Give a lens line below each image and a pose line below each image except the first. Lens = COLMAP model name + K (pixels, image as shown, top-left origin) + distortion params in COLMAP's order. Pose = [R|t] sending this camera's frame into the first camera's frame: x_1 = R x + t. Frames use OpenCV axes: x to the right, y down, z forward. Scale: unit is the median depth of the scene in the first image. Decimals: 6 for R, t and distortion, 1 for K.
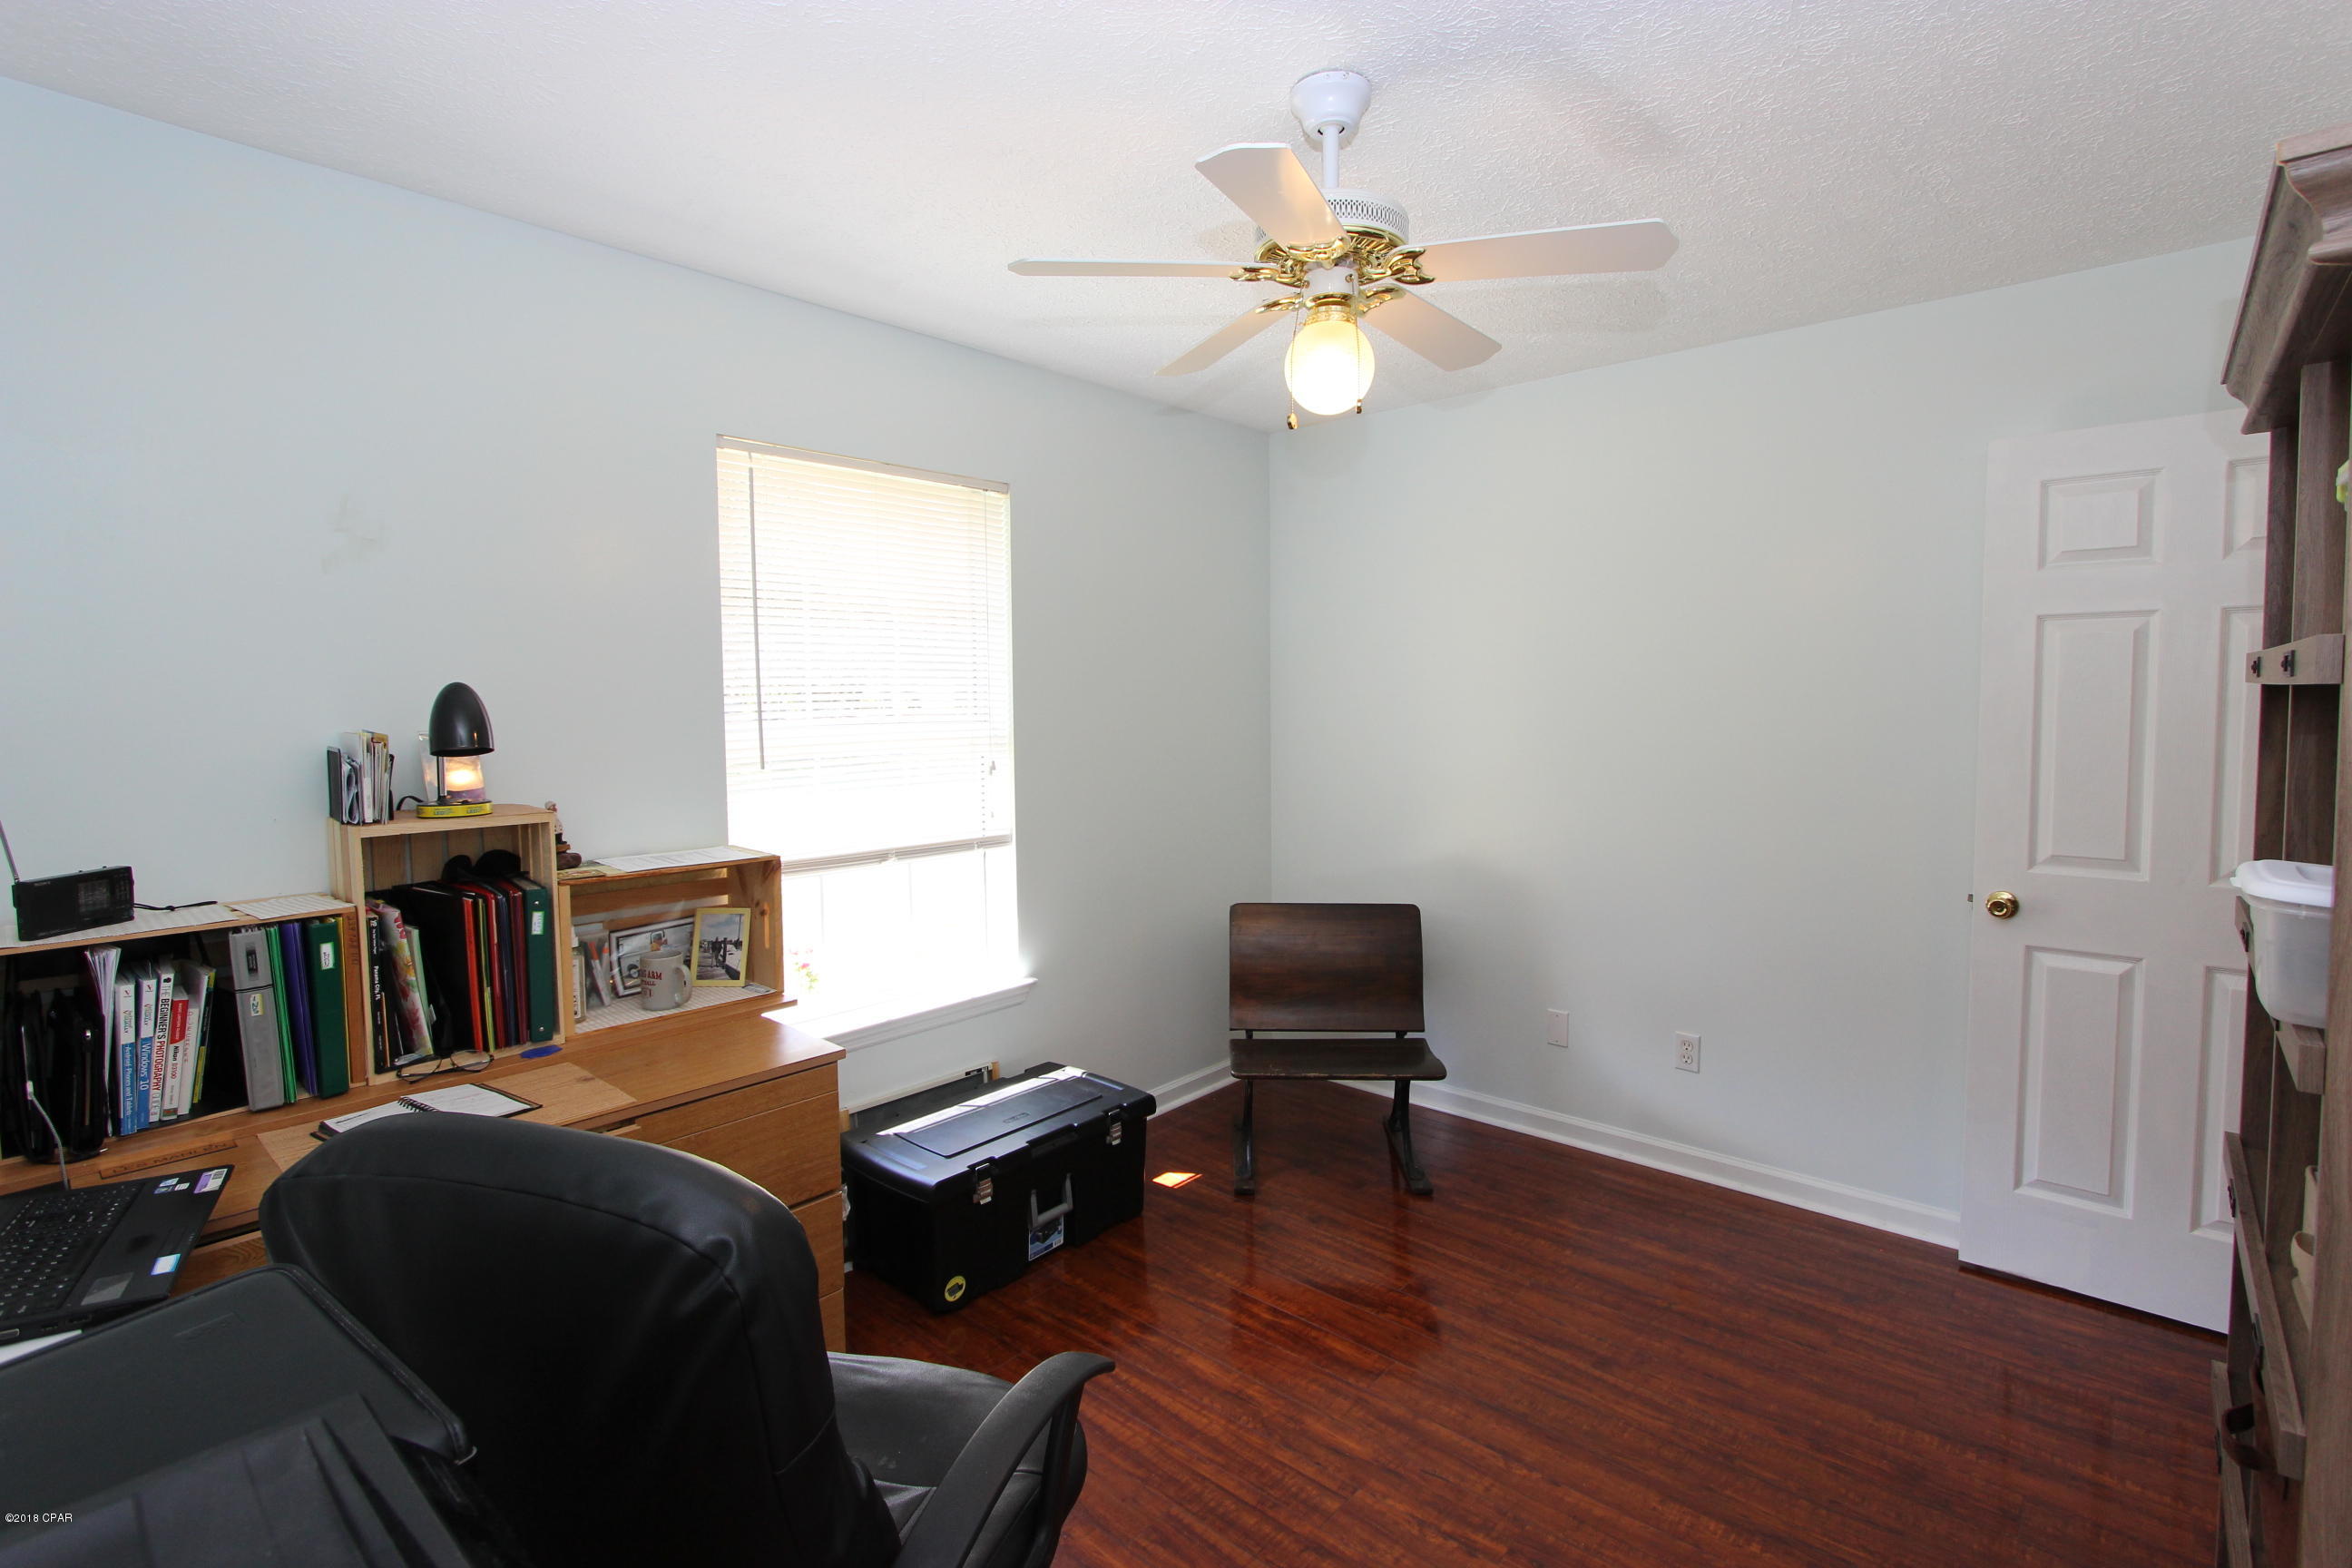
lens RADIAL K [[1091.9, 0, 1198.6], [0, 1091.9, 758.1], [0, 0, 1]] dist [-0.018041, -0.000185]
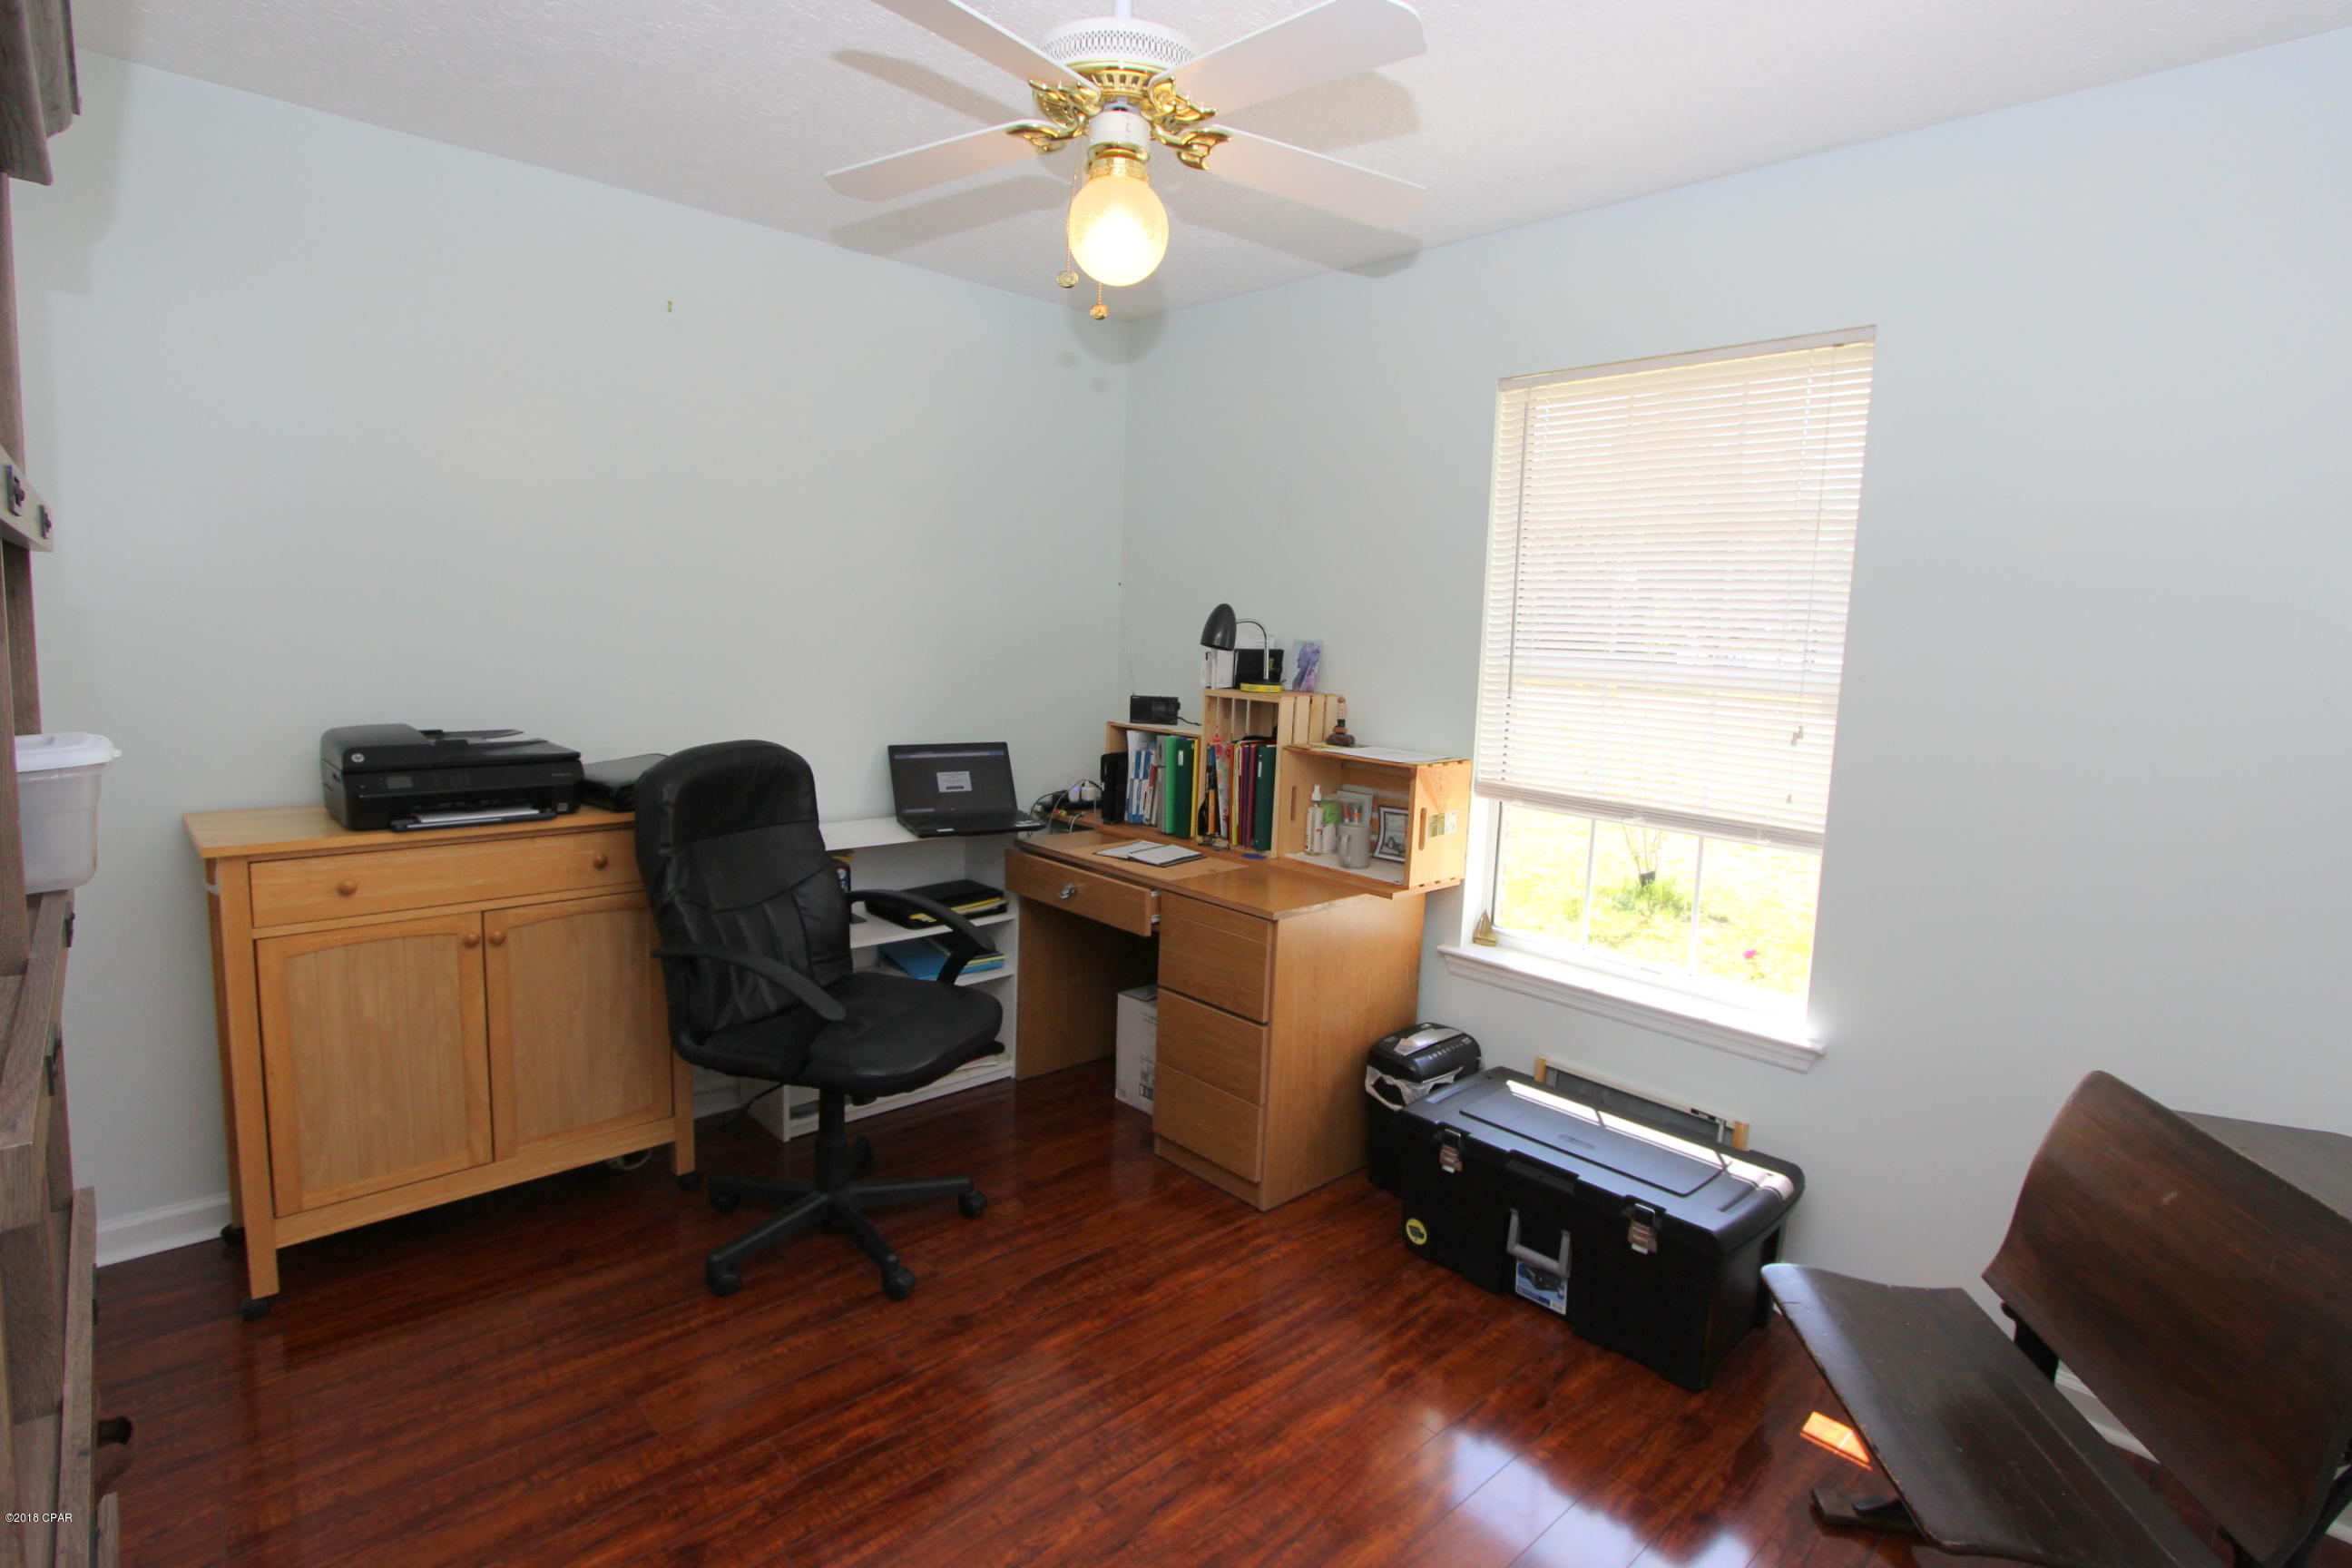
lens RADIAL K [[1151.7, 0, 1172.8], [0, 1151.7, 757.0], [0, 0, 1]] dist [-0.001392, -0.000120]
pose [[-0.099520, 0.120875, -0.987666, 0.754328], [-0.096940, 0.986695, 0.130524, -0.045559], [0.990302, 0.108734, -0.086479, 0.810628]]
